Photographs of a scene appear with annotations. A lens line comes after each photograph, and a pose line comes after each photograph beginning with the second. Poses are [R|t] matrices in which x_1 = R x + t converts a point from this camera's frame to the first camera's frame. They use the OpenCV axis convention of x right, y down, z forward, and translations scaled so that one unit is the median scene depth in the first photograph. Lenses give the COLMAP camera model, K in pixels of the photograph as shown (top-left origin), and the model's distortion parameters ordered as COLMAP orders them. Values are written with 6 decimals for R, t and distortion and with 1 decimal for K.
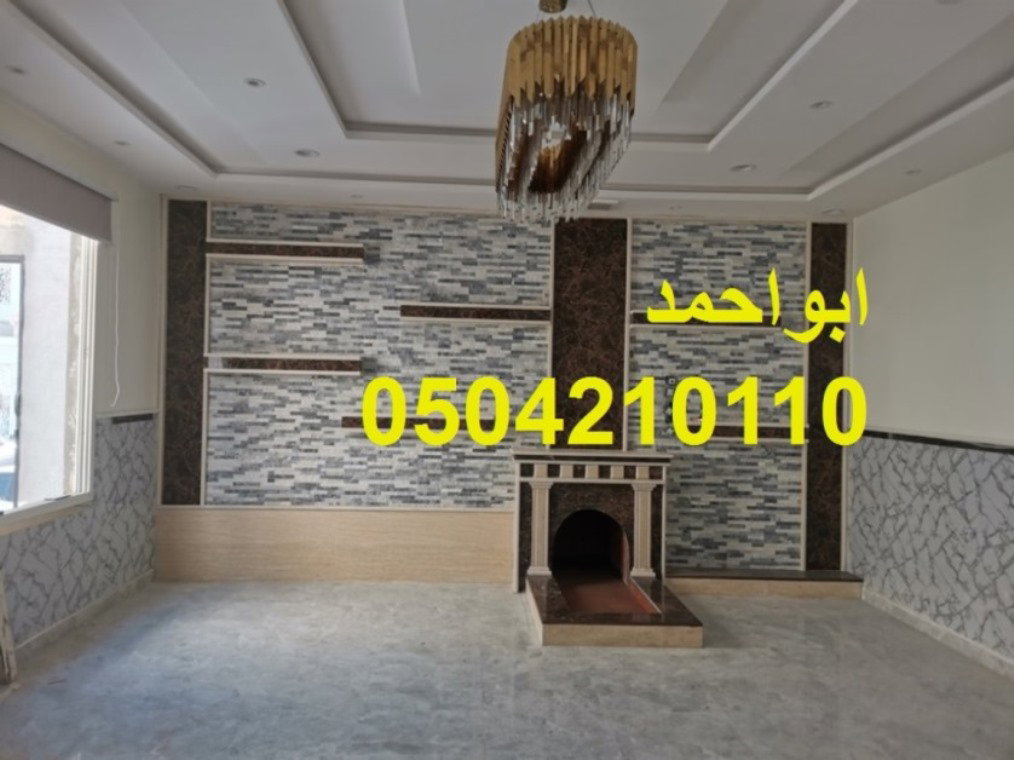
lens RADIAL K [[766.5, 0, 505.8], [0, 766.5, 365.2], [0, 0, 1]] dist [0.108761, -0.130371]
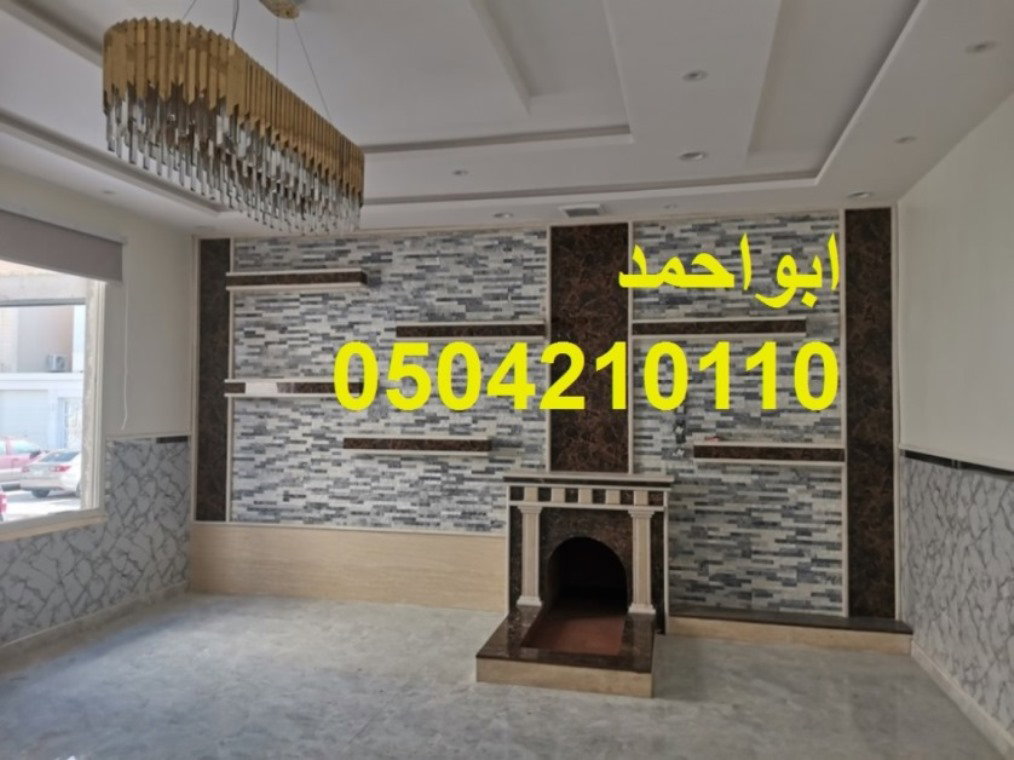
lens RADIAL K [[765.6, 0, 506.3], [0, 765.6, 364.8], [0, 0, 1]] dist [0.104418, -0.125318]
pose [[0.961837, -0.030228, -0.271947, 0.268460], [0.022814, 0.999278, -0.030383, 0.005834], [0.272669, 0.023019, 0.961832, 0.073481]]
